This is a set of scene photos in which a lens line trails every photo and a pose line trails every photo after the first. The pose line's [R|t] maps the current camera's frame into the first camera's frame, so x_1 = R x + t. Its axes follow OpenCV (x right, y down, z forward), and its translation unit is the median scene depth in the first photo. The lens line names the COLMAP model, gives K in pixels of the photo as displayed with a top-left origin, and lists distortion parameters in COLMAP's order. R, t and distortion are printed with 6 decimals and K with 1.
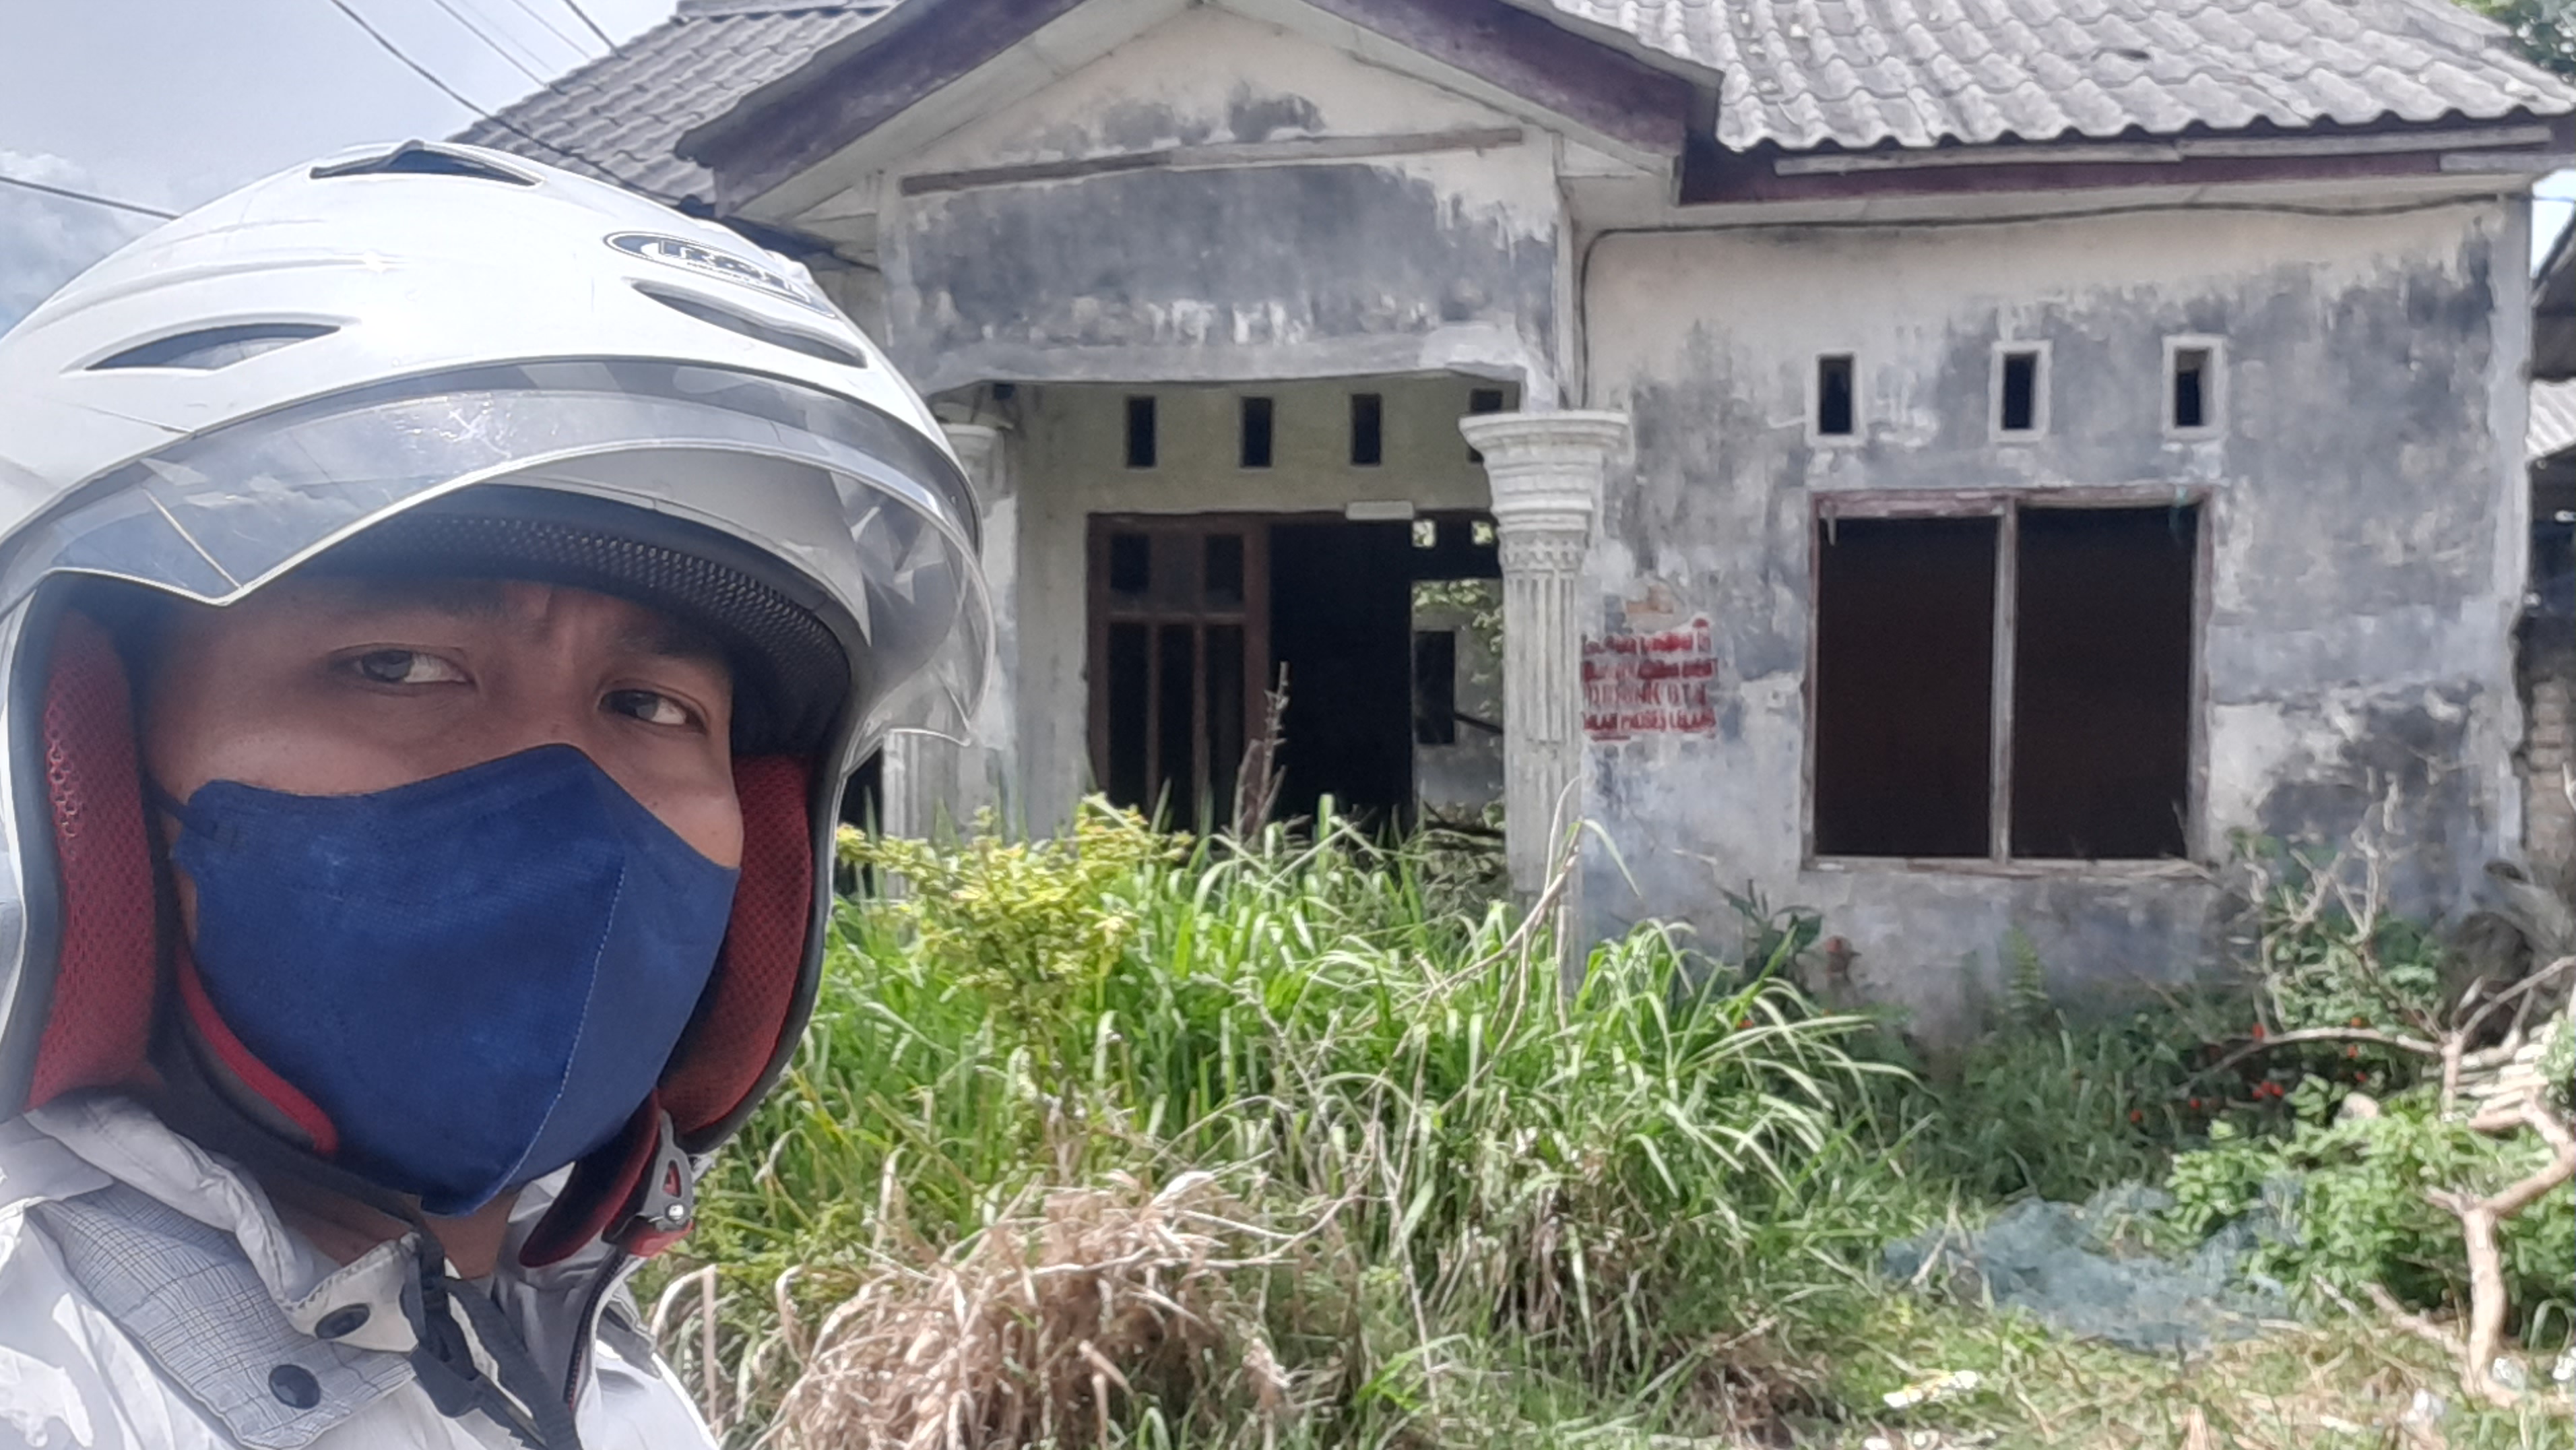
lens RADIAL K [[2271.8, 0, 1264.4], [0, 2271.8, 721.8], [0, 0, 1]] dist [0.061213, -0.095895]
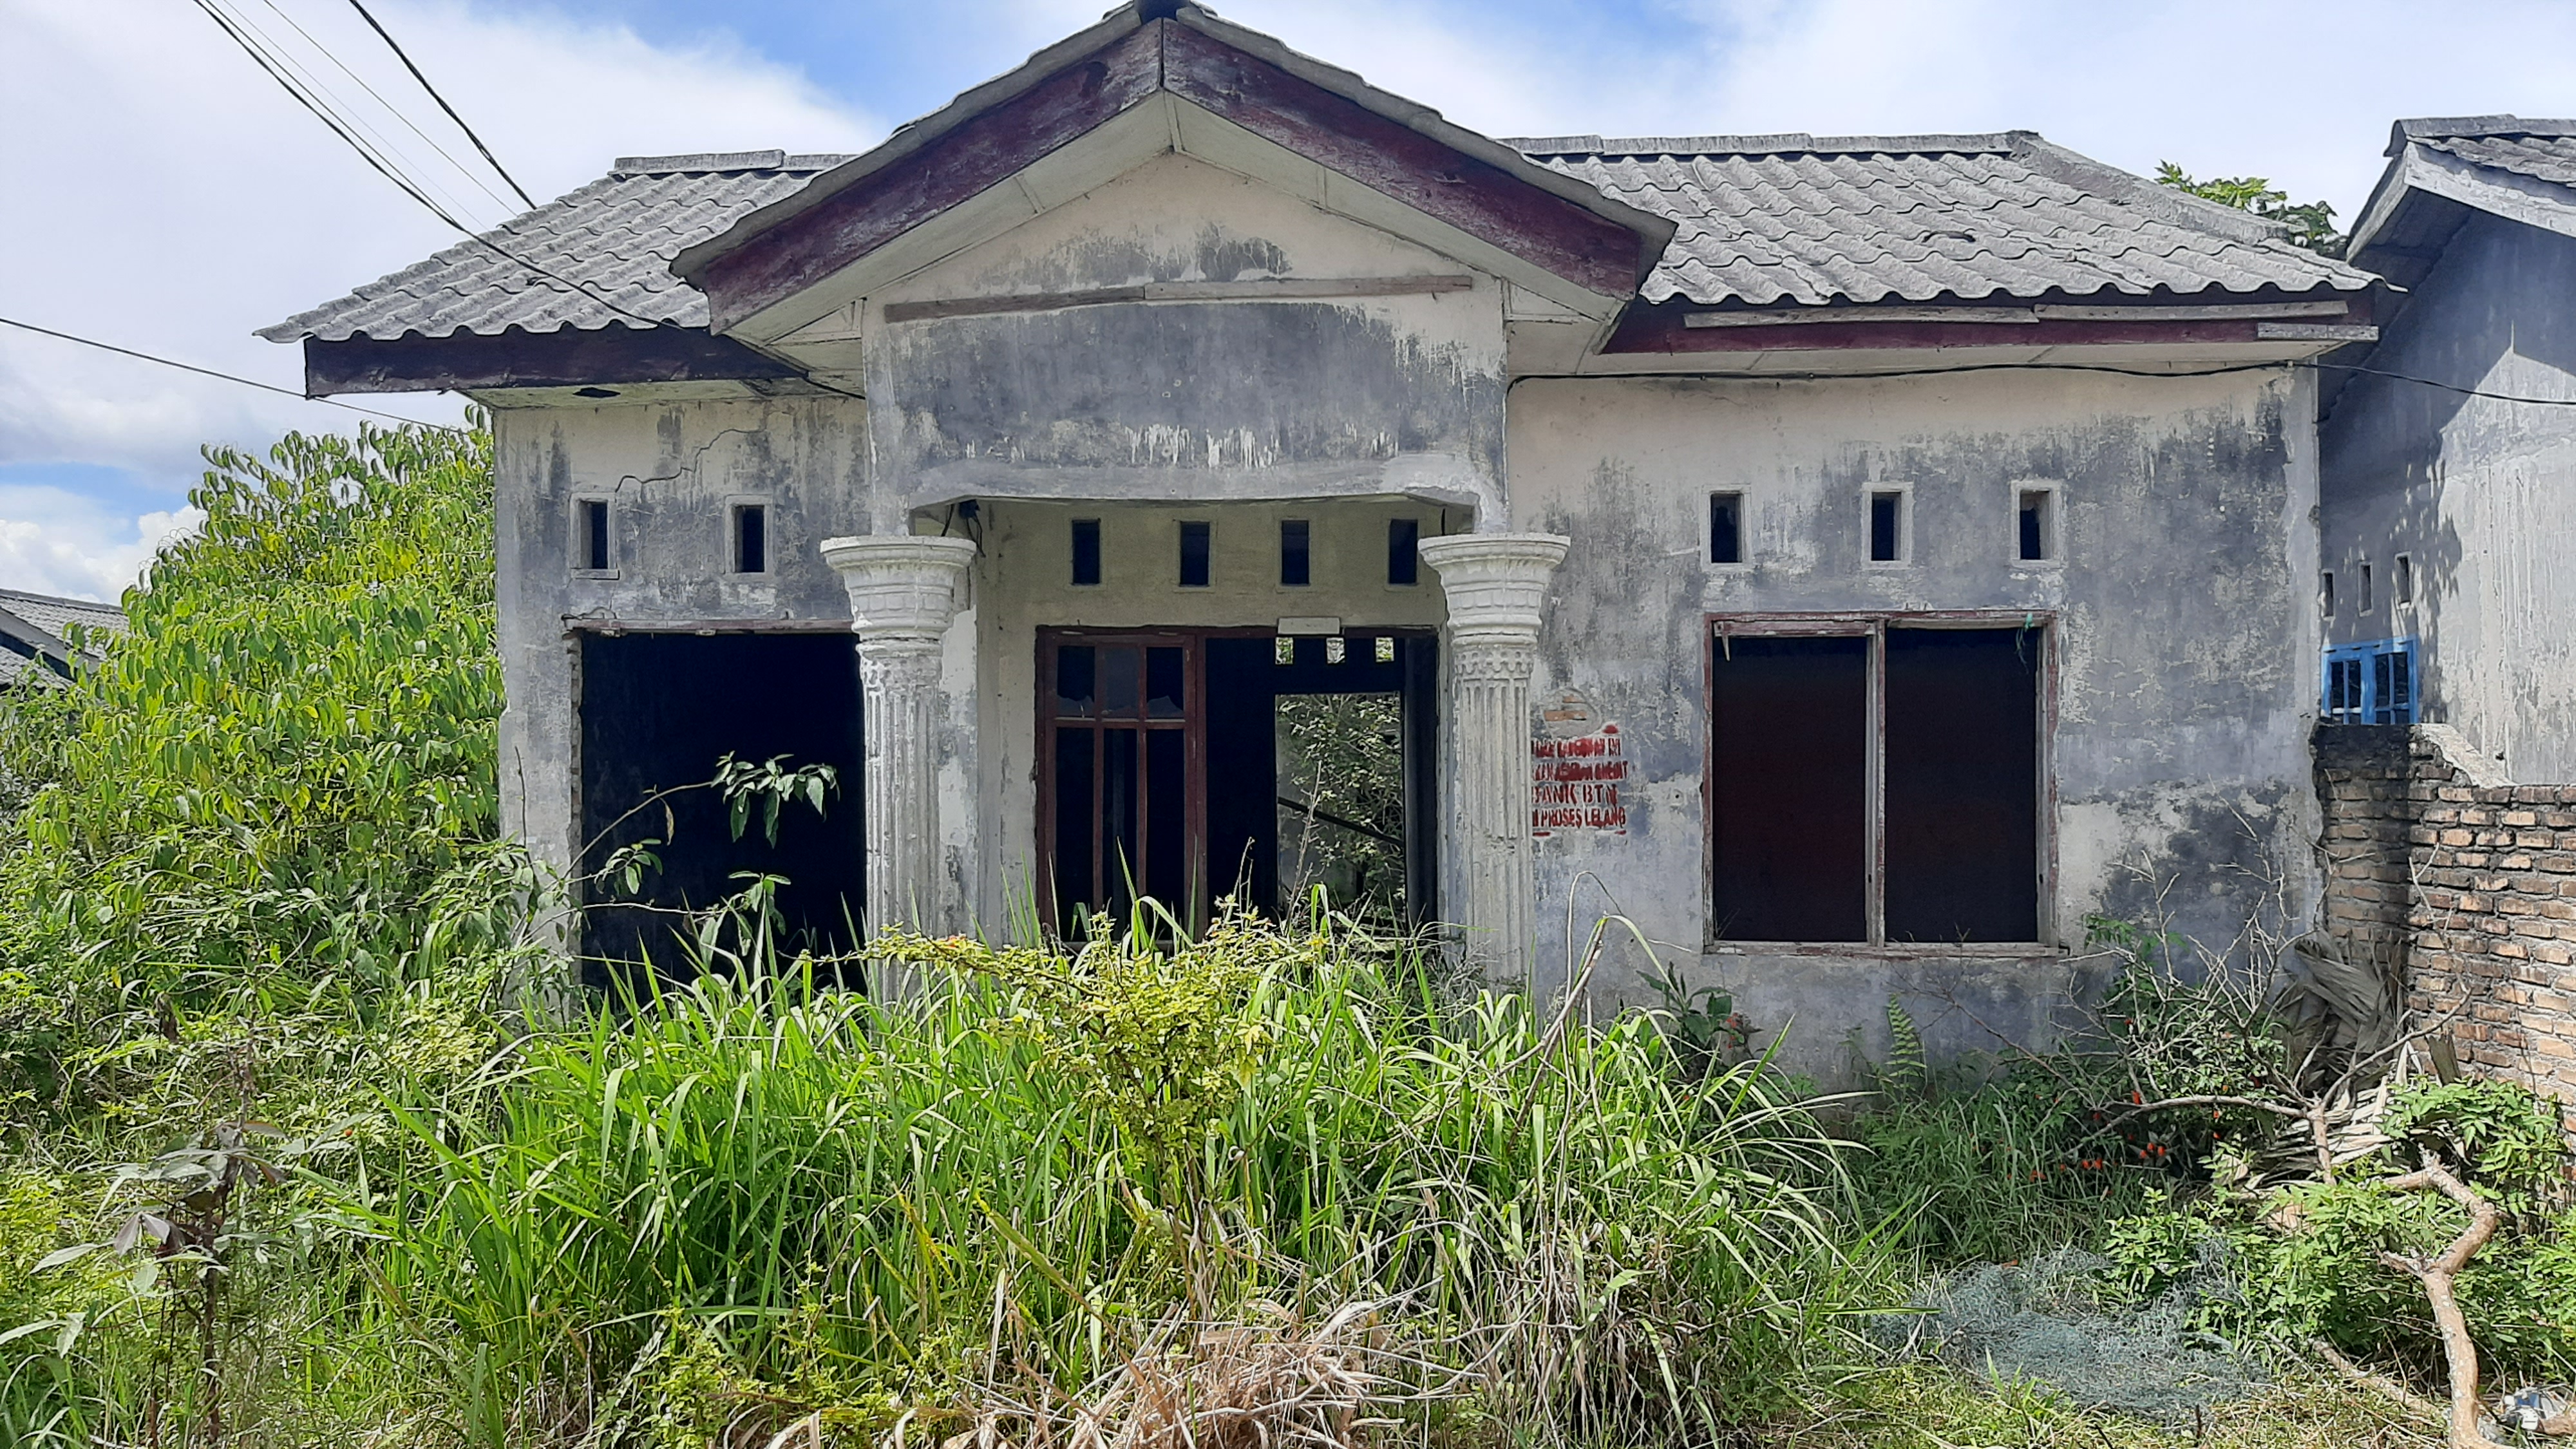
lens RADIAL K [[1937.8, 0, 1310.1], [0, 1937.8, 741.1], [0, 0, 1]] dist [0.061929, -0.101607]
pose [[0.993098, 0.002936, 0.117253, -0.066899], [0.001650, 0.999238, -0.038989, -0.001368], [-0.117278, 0.038913, 0.992336, 0.087925]]
